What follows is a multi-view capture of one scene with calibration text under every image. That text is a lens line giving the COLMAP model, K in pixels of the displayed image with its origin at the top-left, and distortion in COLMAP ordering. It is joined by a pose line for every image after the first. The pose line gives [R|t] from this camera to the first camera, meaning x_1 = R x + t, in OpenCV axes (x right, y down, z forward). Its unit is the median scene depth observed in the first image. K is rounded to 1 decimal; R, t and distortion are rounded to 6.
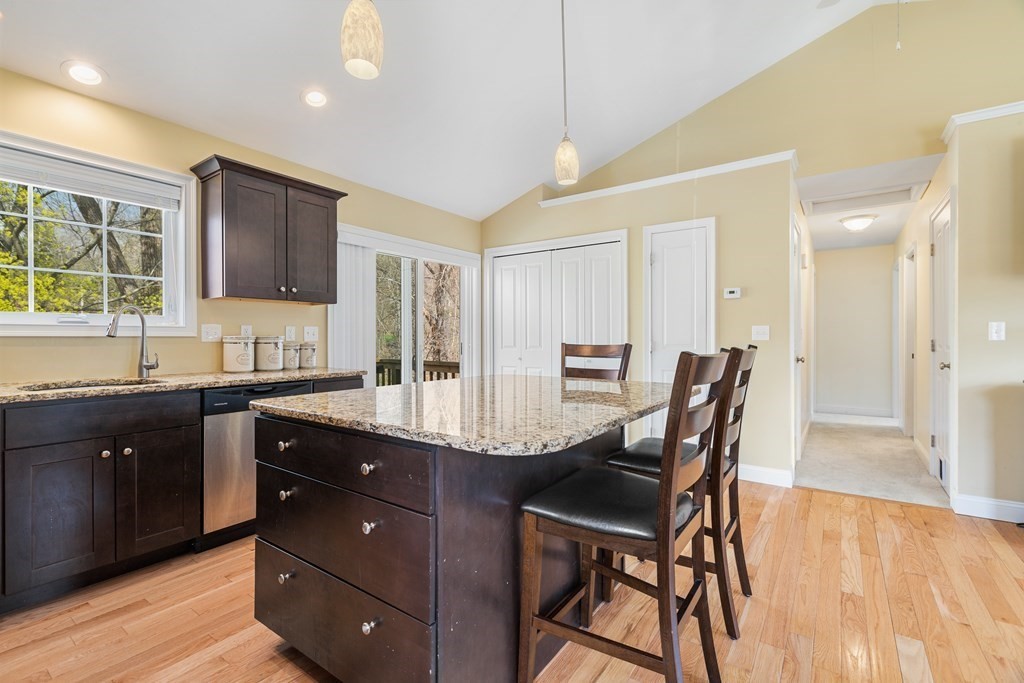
lens RADIAL K [[457.4, 0, 509.2], [0, 457.4, 336.8], [0, 0, 1]] dist [0.001388, 0.000065]
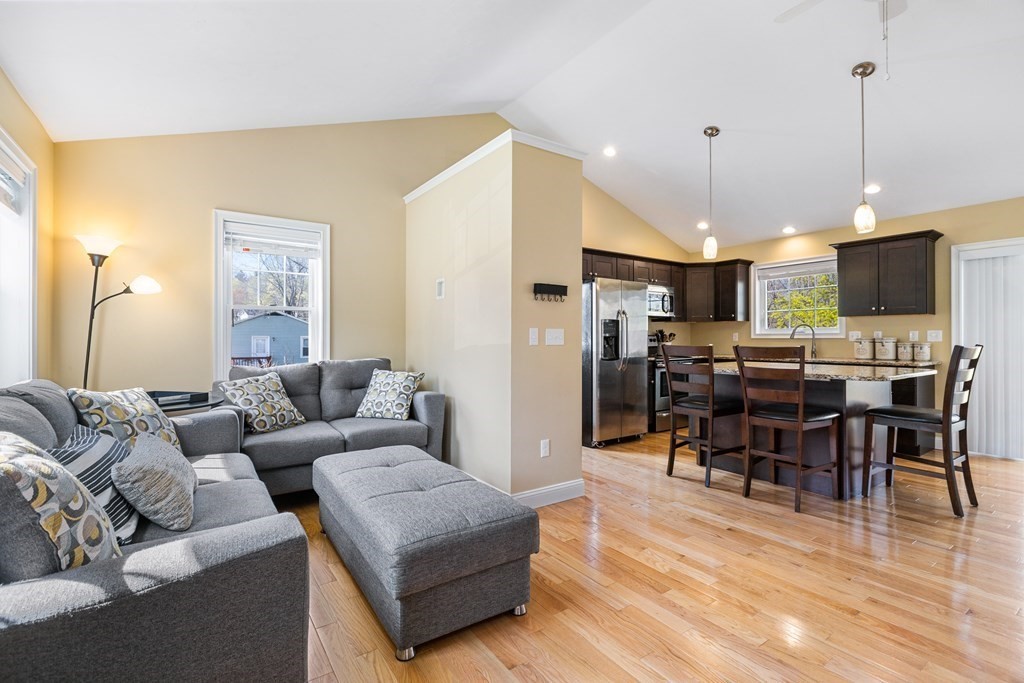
lens RADIAL K [[457.4, 0, 509.2], [0, 457.4, 336.8], [0, 0, 1]] dist [0.001388, 0.000065]
pose [[-0.356096, -0.001081, -0.934449, 1.724750], [0.000429, 0.999999, -0.001320, -0.005483], [0.934449, -0.000871, -0.356095, 0.442570]]
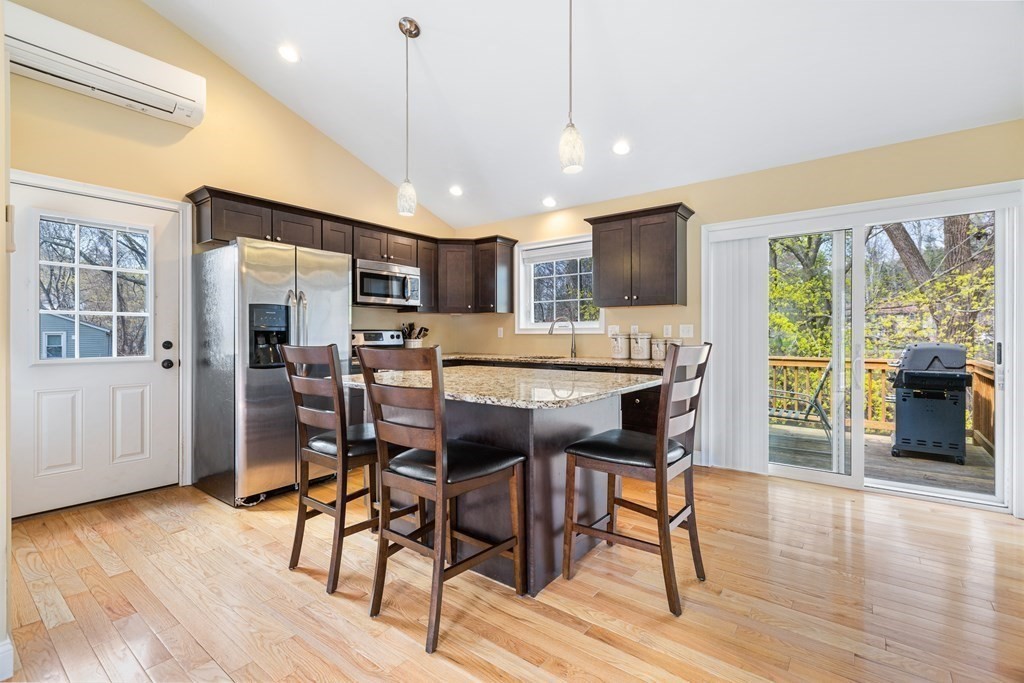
lens RADIAL K [[457.4, 0, 509.2], [0, 457.4, 336.8], [0, 0, 1]] dist [0.001388, 0.000065]
pose [[-0.049117, 0.007548, -0.998764, 0.992236], [0.000114, 0.999971, 0.007551, -0.002553], [0.998793, 0.000257, -0.049117, 0.854759]]
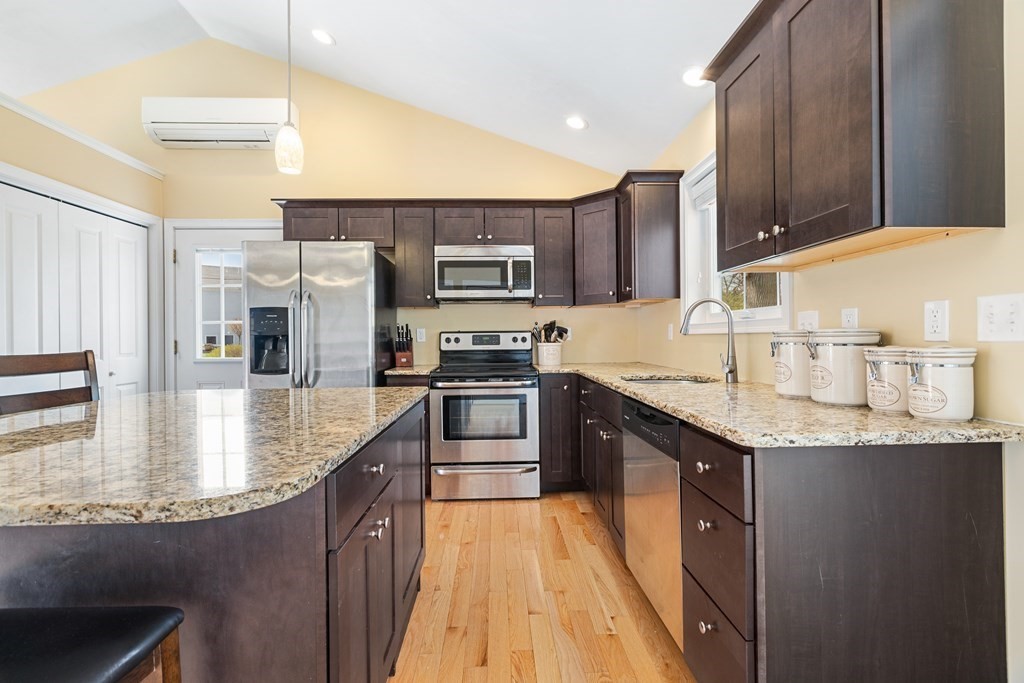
lens RADIAL K [[457.4, 0, 509.2], [0, 457.4, 336.8], [0, 0, 1]] dist [0.001388, 0.000065]
pose [[-0.797429, 0.010951, -0.603313, 0.021743], [0.011863, 0.999927, 0.002470, -0.001232], [0.603296, -0.005188, -0.797501, 1.443767]]
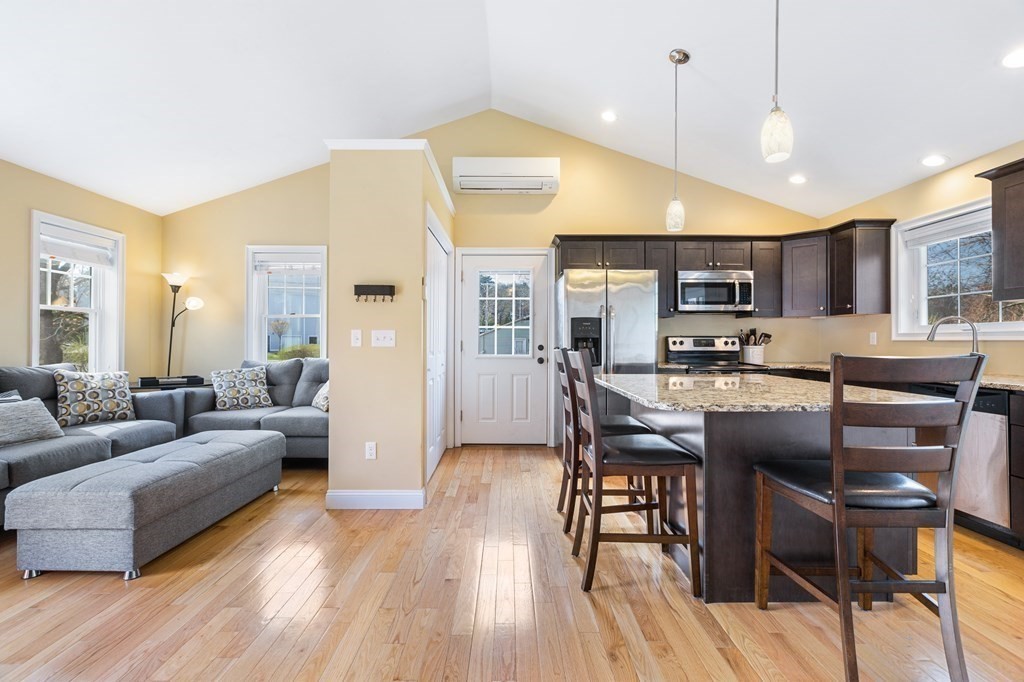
lens RADIAL K [[457.4, 0, 509.2], [0, 457.4, 336.3], [0, 0, 1]] dist [0.001388, 0.000065]
pose [[-0.816341, -0.003433, -0.577560, 0.942314], [0.000403, 0.999979, -0.006514, -0.004012], [0.577570, -0.005551, -0.816322, 1.302567]]
